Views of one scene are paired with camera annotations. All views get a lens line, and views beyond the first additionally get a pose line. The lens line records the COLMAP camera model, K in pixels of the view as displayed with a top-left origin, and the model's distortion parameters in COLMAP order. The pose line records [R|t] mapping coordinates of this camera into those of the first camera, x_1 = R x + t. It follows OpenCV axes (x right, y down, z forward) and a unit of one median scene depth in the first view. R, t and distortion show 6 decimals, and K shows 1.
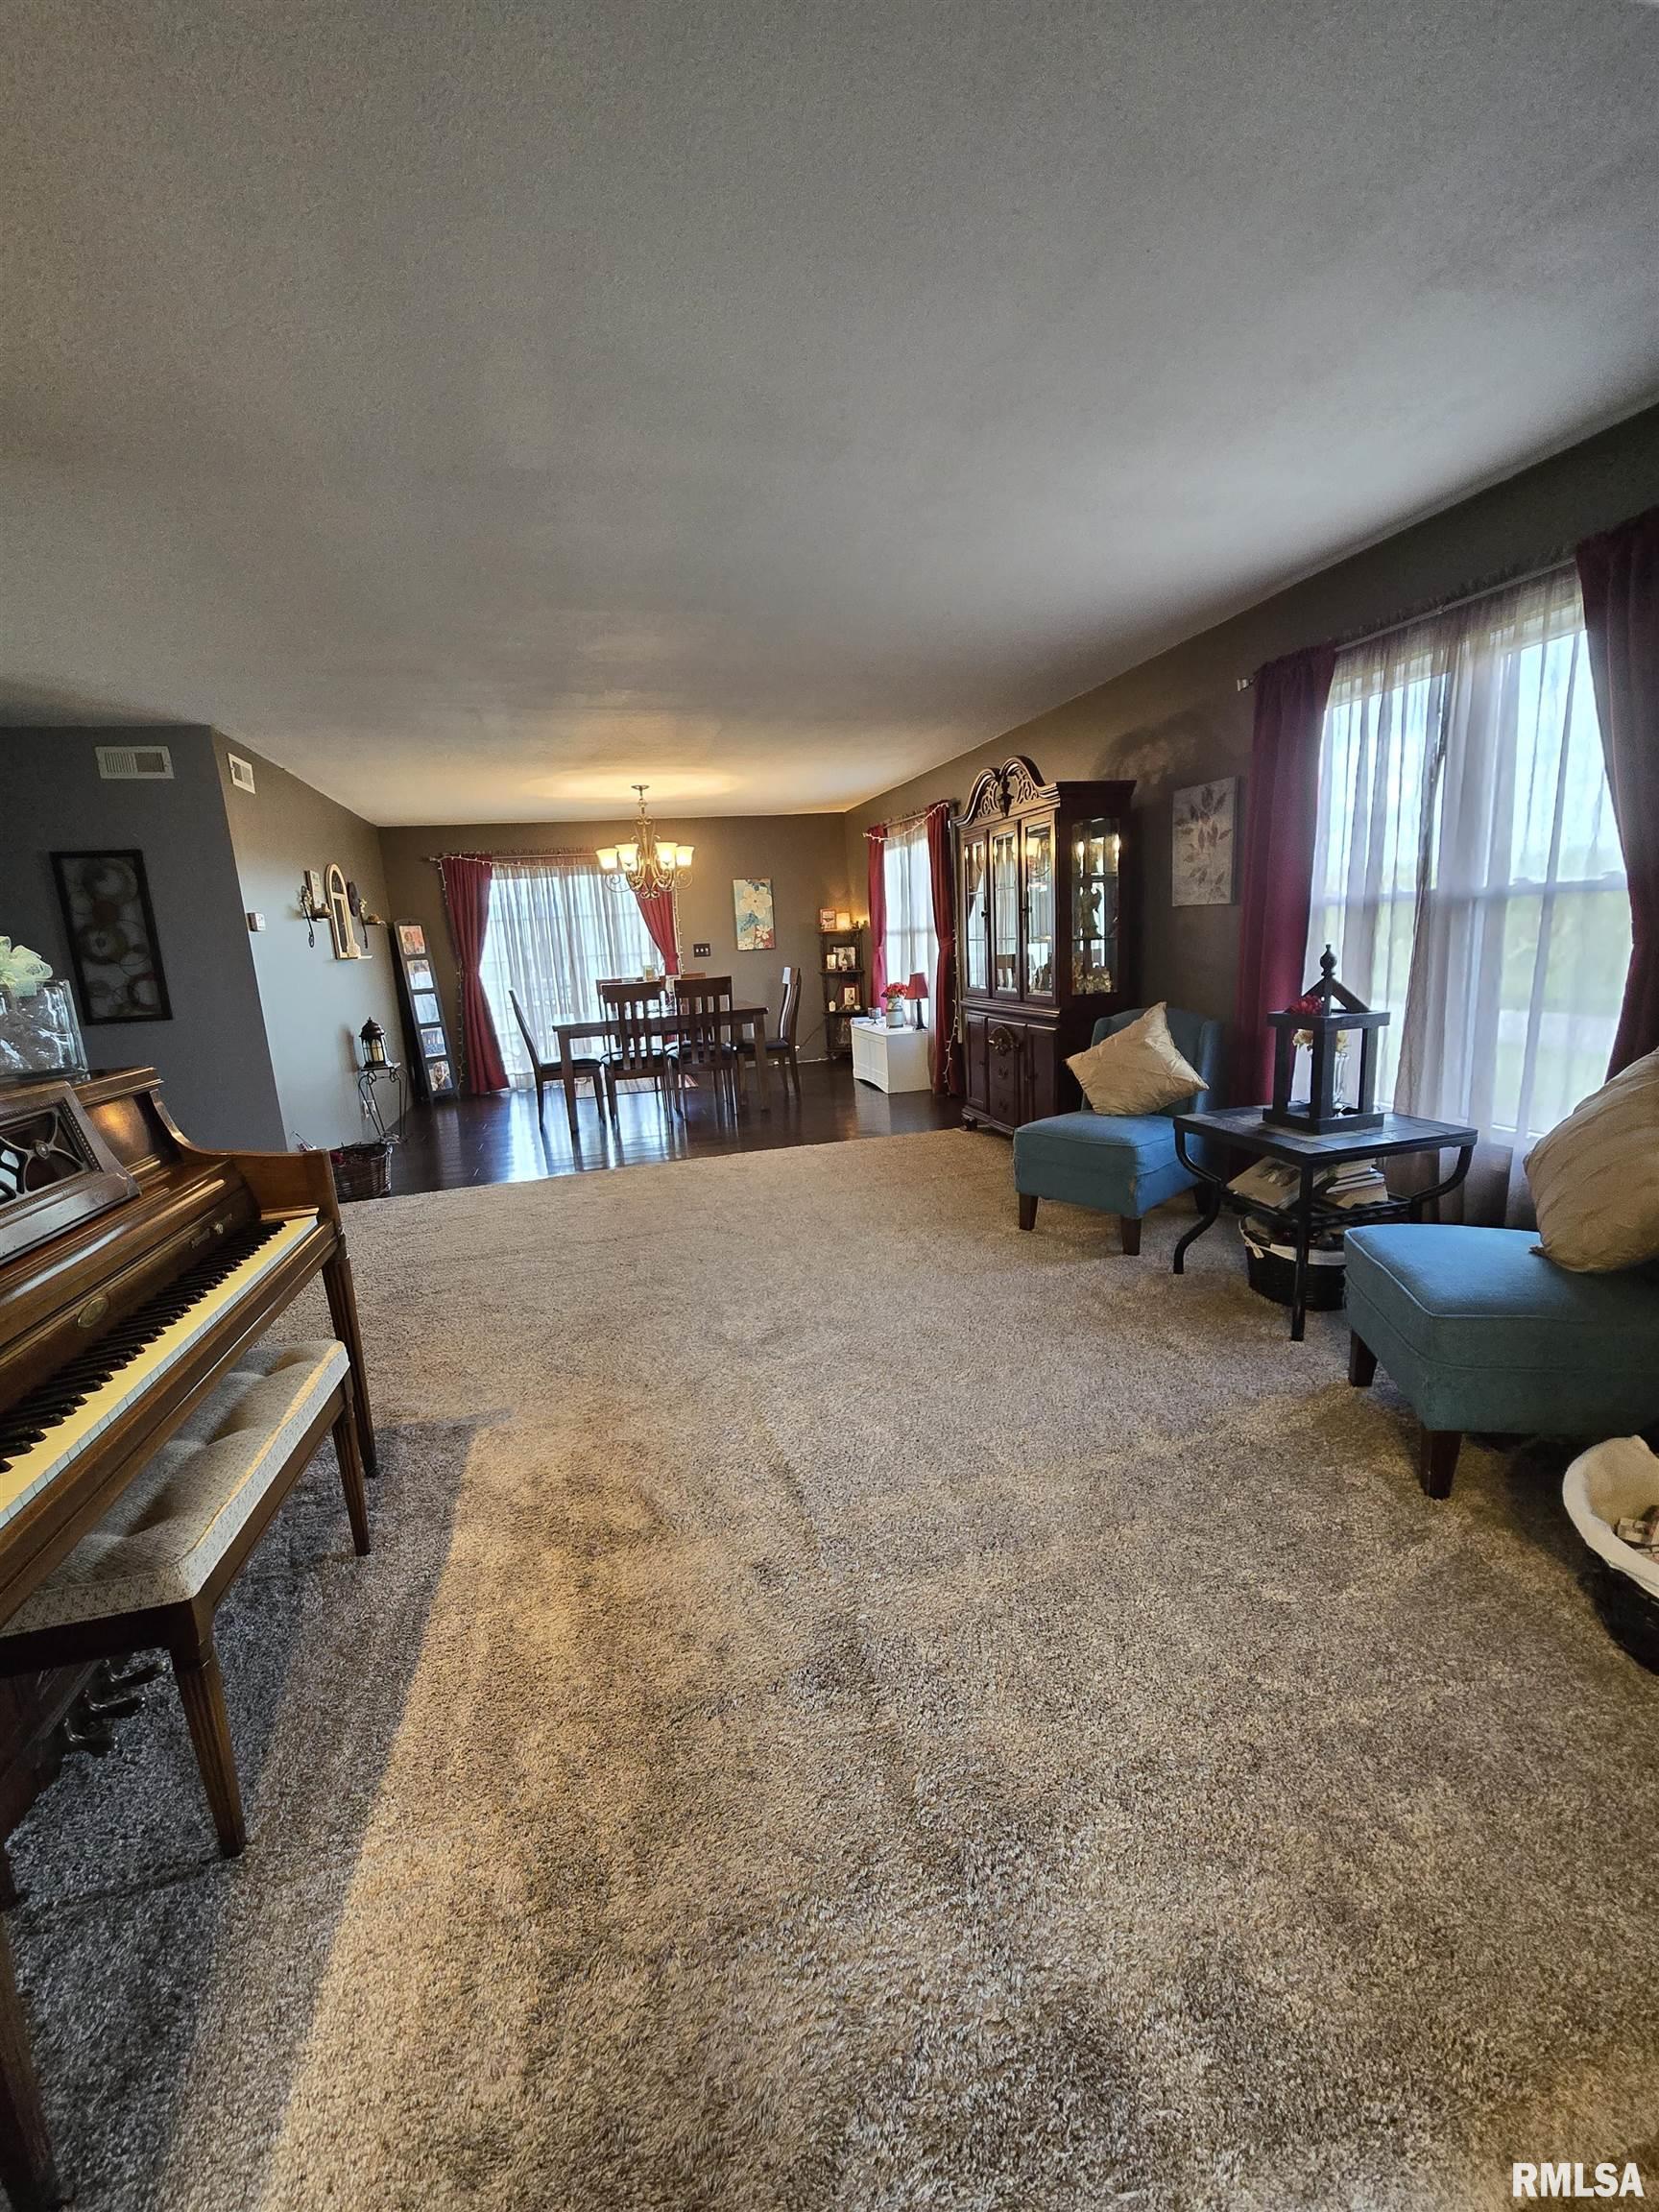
lens RADIAL K [[900.1, 0, 825.6], [0, 900.1, 1102.4], [0, 0, 1]] dist [0.000827, -0.000010]
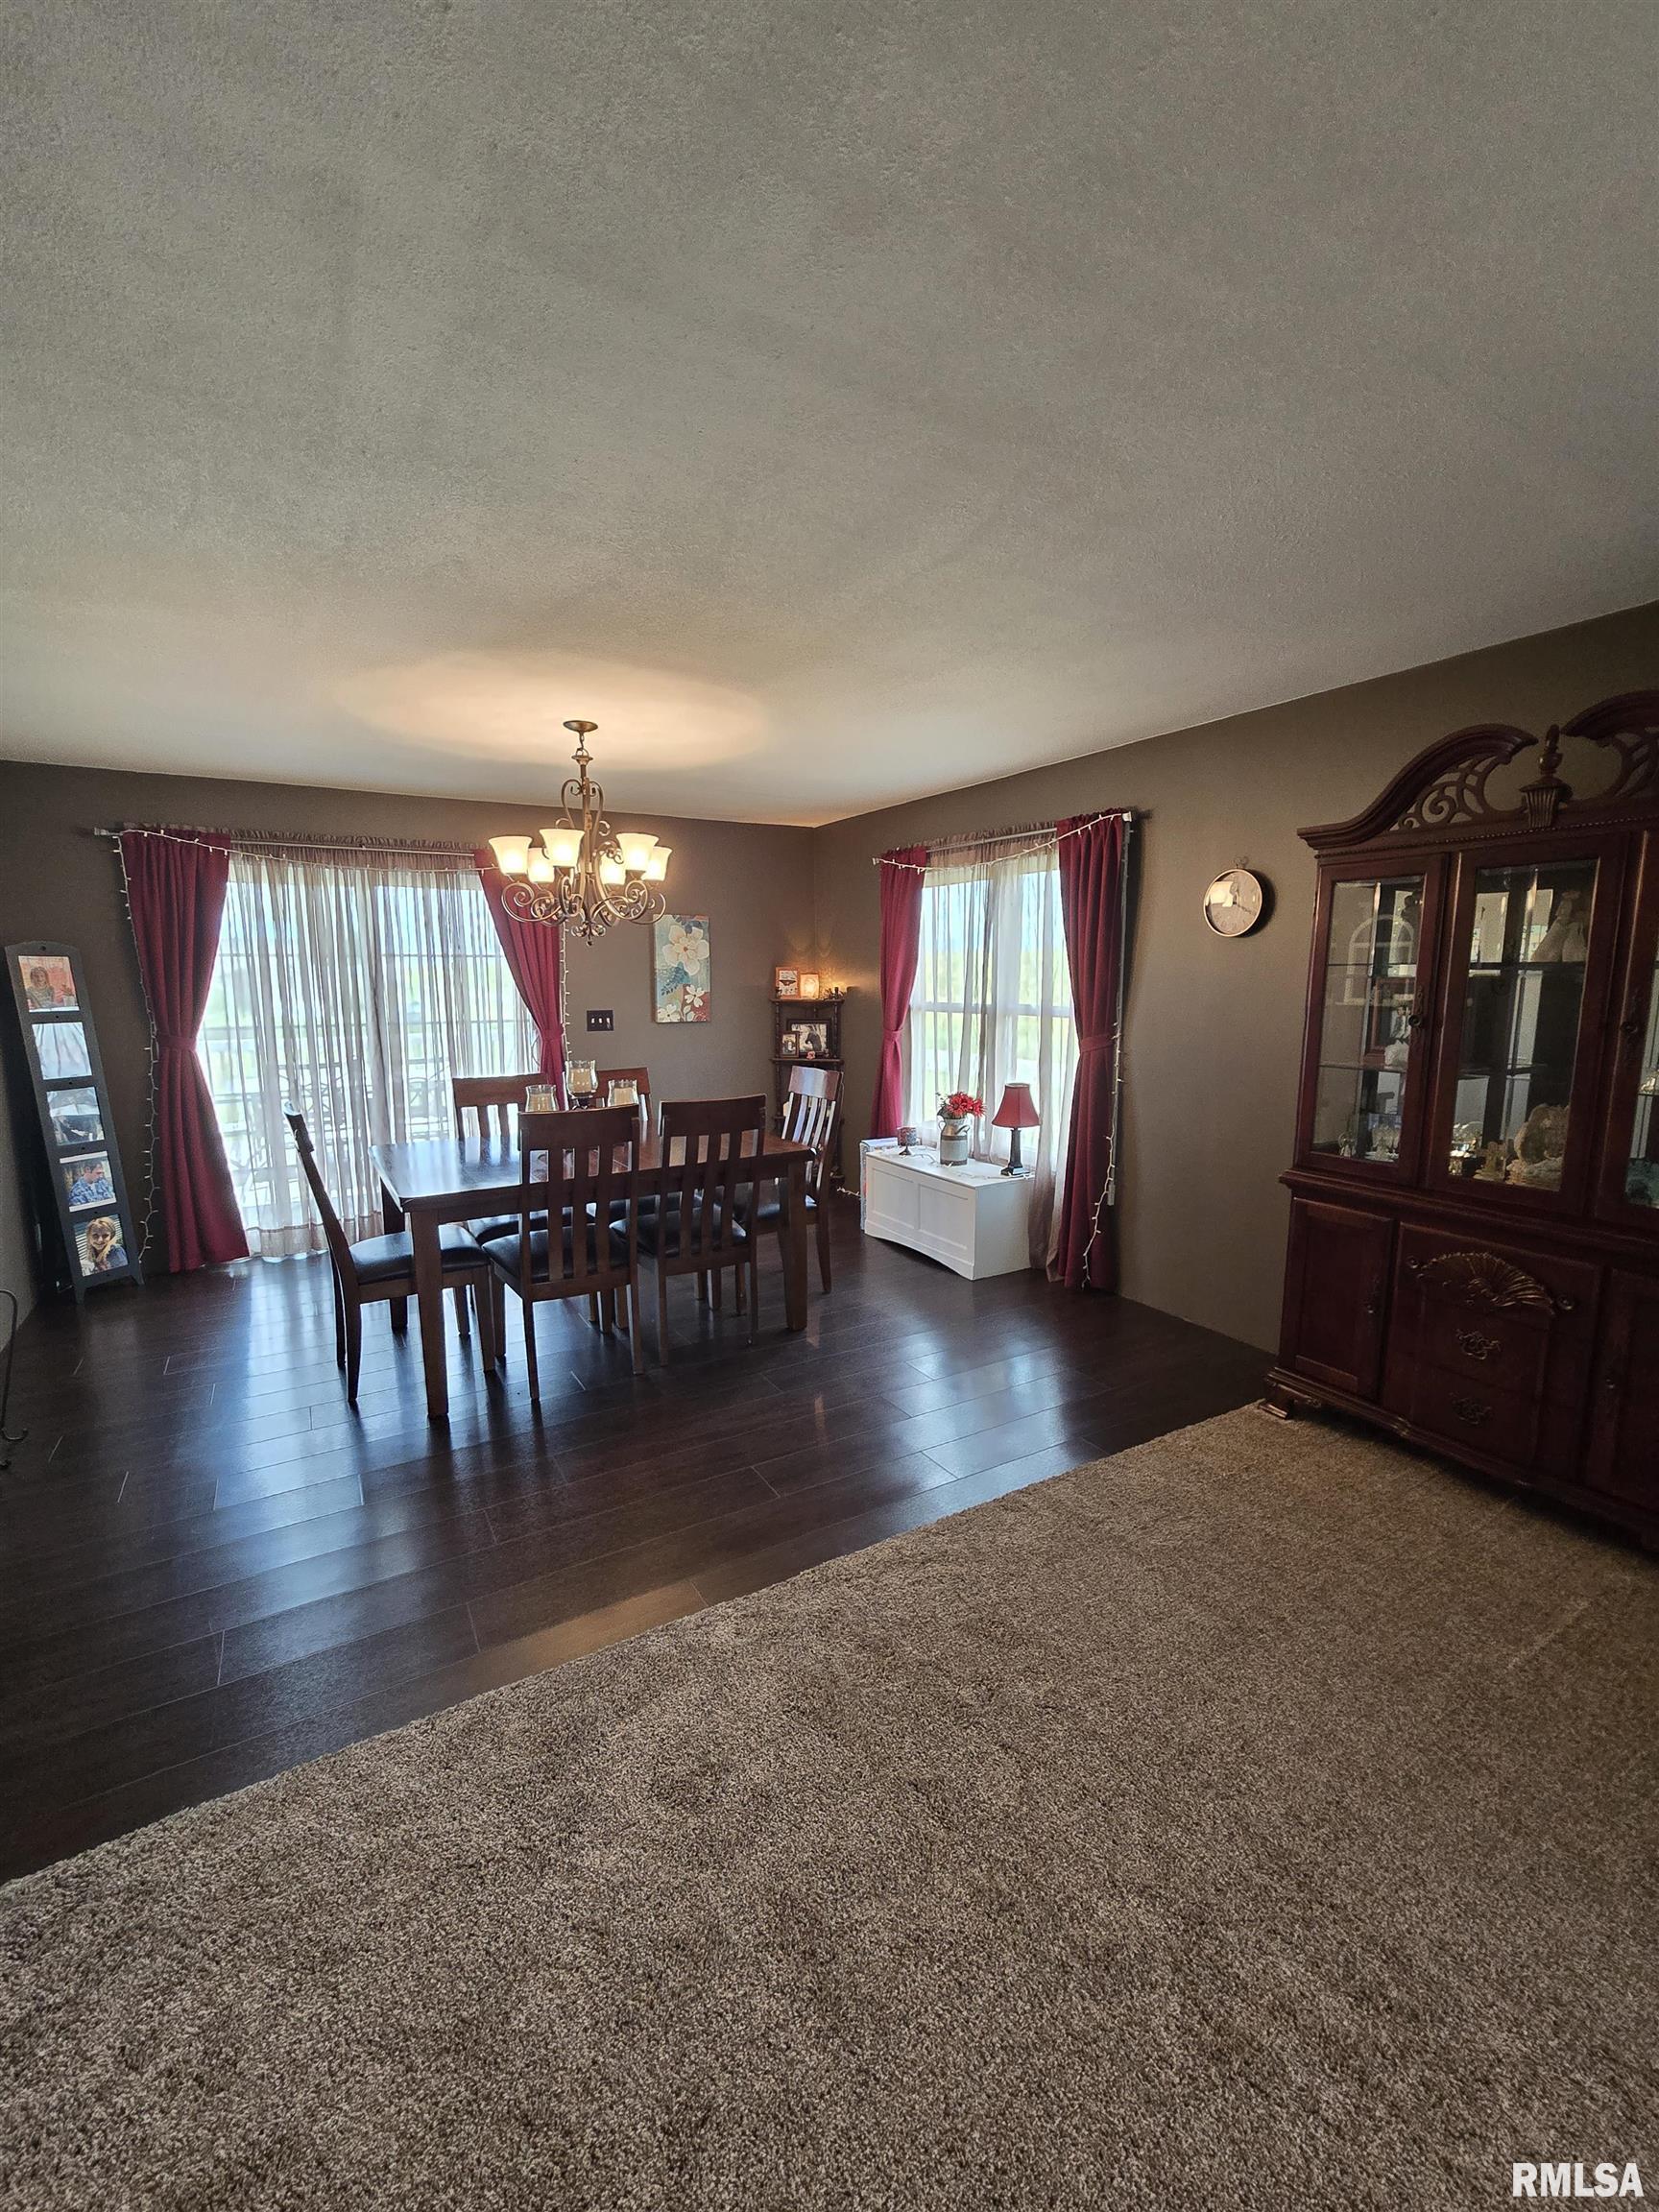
lens RADIAL K [[900.1, 0, 828.2], [0, 900.1, 1106.4], [0, 0, 1]] dist [0.000827, -0.000010]
pose [[0.960120, 0.013942, 0.279241, -0.170620], [-0.000361, 0.998817, -0.048629, -0.084254], [-0.279589, 0.046589, 0.958989, 0.378657]]
